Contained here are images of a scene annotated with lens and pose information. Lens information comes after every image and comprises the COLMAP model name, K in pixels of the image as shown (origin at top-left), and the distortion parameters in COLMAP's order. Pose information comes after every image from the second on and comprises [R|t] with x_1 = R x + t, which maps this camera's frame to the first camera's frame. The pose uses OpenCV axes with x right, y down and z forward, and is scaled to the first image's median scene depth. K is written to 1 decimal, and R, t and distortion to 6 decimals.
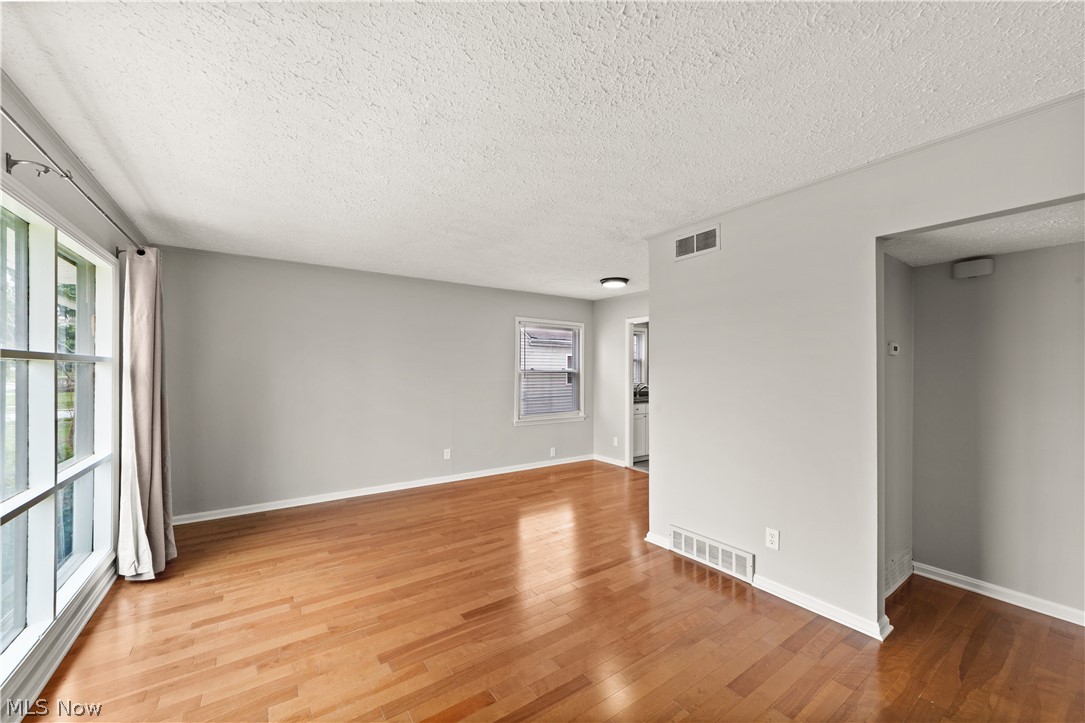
lens RADIAL K [[415.4, 0, 541.2], [0, 415.4, 371.1], [0, 0, 1]] dist [-0.015280, 0.007852]
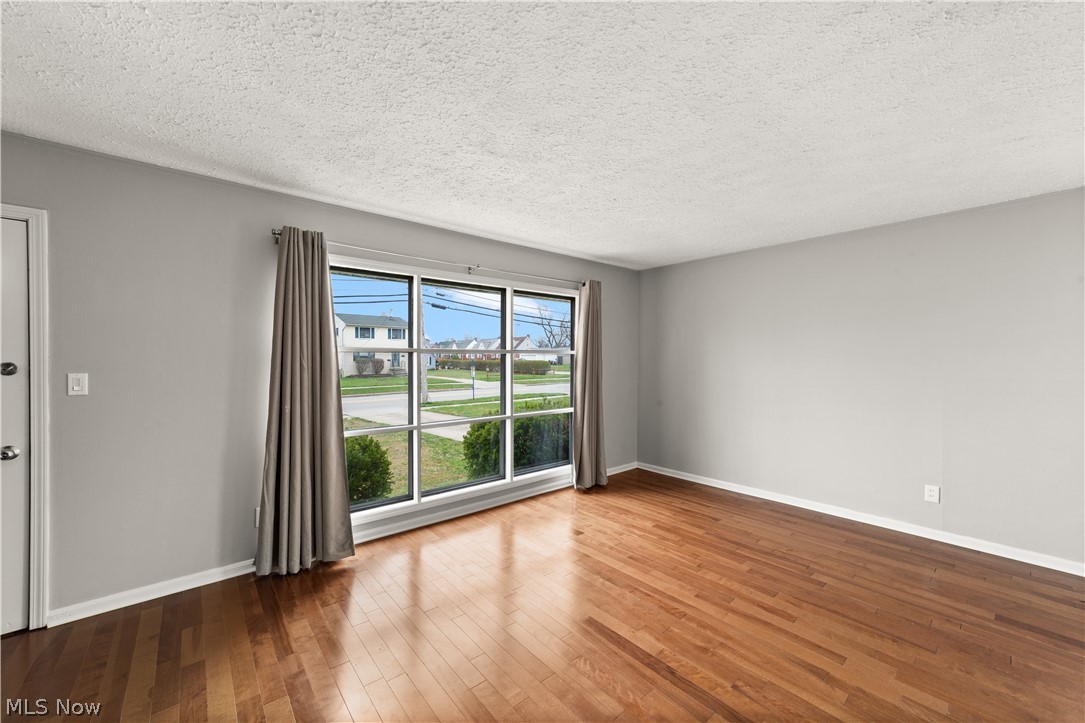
lens RADIAL K [[417.5, 0, 541.8], [0, 417.5, 363.6], [0, 0, 1]] dist [-0.017890, 0.008120]
pose [[0.095636, 0.008820, -0.995377, 0.543096], [-0.000986, 0.999961, 0.008766, 0.002922], [0.995416, 0.000143, 0.095641, 0.594982]]
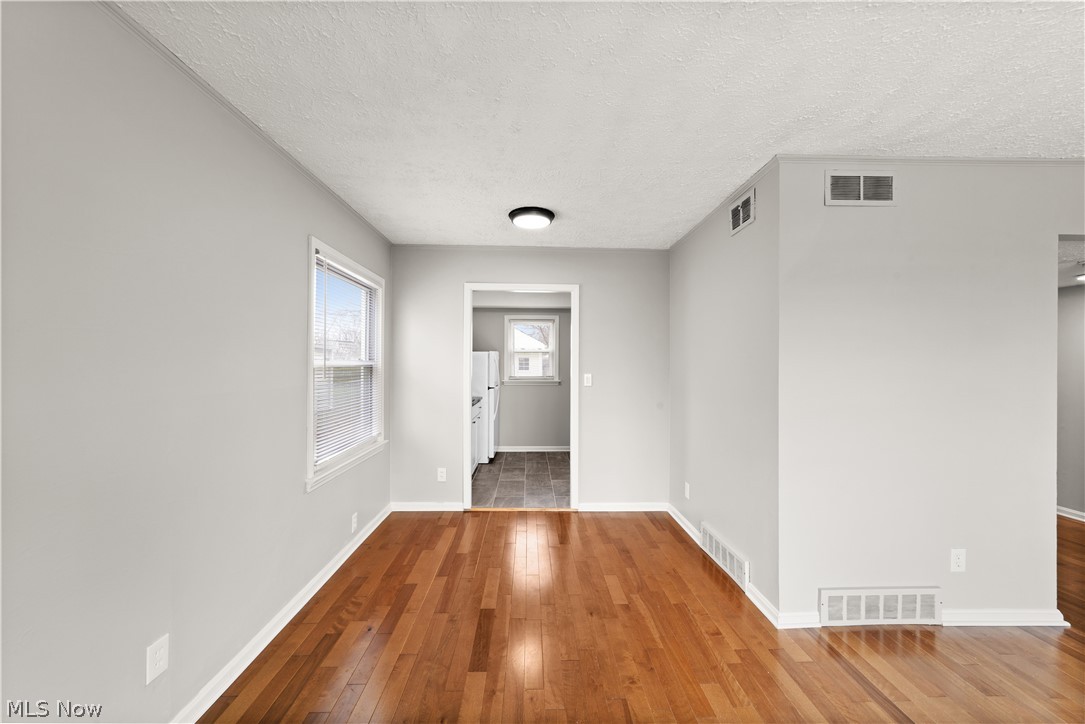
lens RADIAL K [[417.5, 0, 541.8], [0, 417.5, 364.1], [0, 0, 1]] dist [-0.017890, 0.008120]
pose [[0.549061, -0.000695, 0.835782, -0.519587], [-0.003939, 0.999986, 0.003420, -0.000792], [-0.835773, -0.005170, 0.549051, 1.031903]]
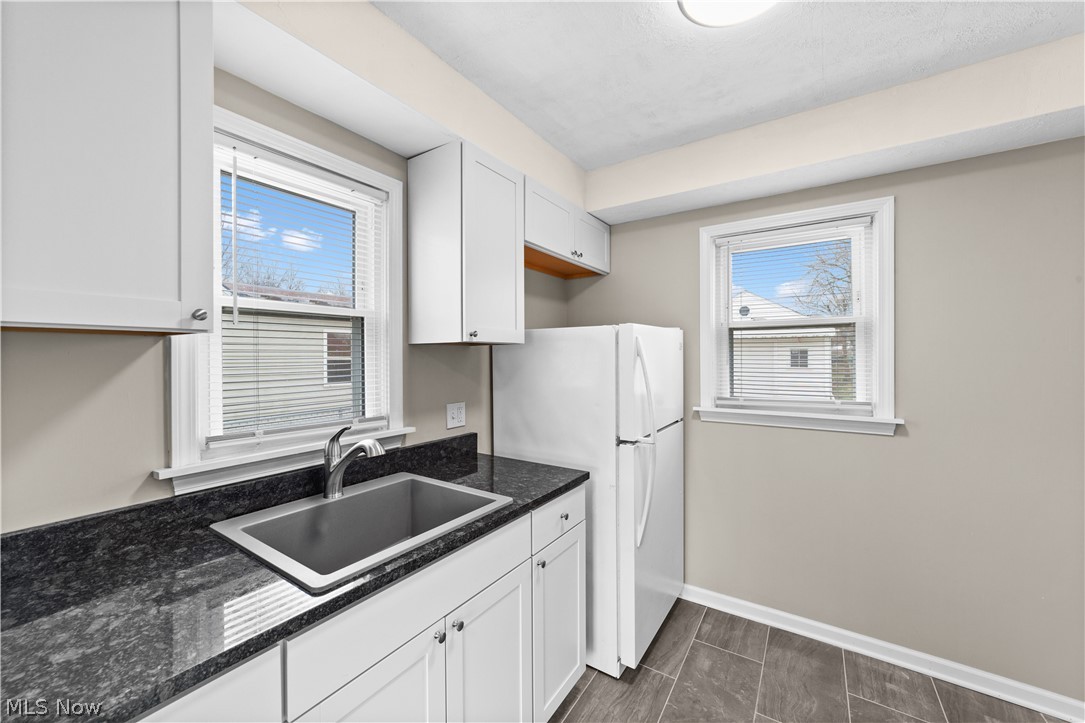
lens RADIAL K [[417.5, 0, 541.8], [0, 417.5, 363.6], [0, 0, 1]] dist [-0.017890, 0.008120]
pose [[0.928492, -0.010967, 0.371191, 0.590147], [0.005670, 0.999866, 0.015360, -0.005698], [-0.371309, -0.012157, 0.928430, 1.752266]]
